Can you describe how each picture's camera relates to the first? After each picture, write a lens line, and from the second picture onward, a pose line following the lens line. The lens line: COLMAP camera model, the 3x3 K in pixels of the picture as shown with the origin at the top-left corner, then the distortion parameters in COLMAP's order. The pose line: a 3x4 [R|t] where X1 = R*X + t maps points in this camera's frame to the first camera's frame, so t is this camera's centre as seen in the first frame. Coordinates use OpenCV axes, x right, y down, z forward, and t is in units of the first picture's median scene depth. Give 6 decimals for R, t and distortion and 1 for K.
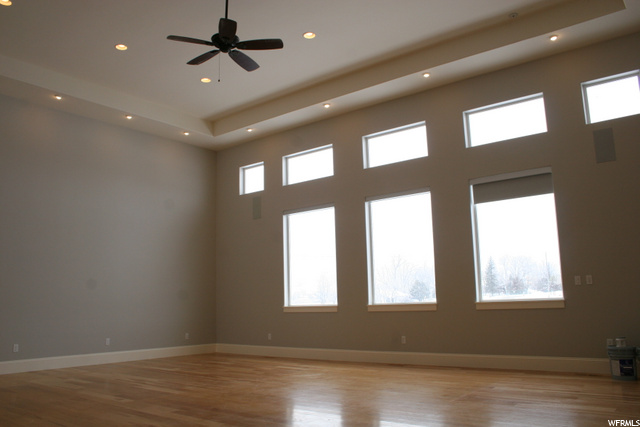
lens RADIAL K [[532.5, 0, 320.0], [0, 532.5, 213.5], [0, 0, 1]] dist [-0.119960, 0.128850]
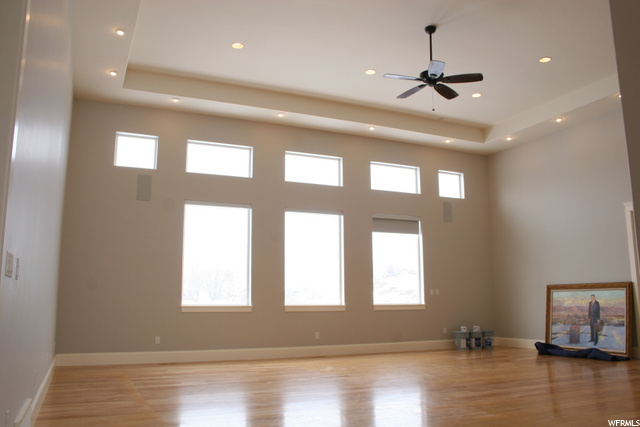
lens RADIAL K [[532.5, 0, 320.0], [0, 532.5, 213.5], [0, 0, 1]] dist [-0.119960, 0.128850]
pose [[0.447062, 0.167849, 0.878614, -0.855241], [-0.153994, 0.982014, -0.109246, 0.092425], [-0.881148, -0.086461, 0.464869, 0.435368]]
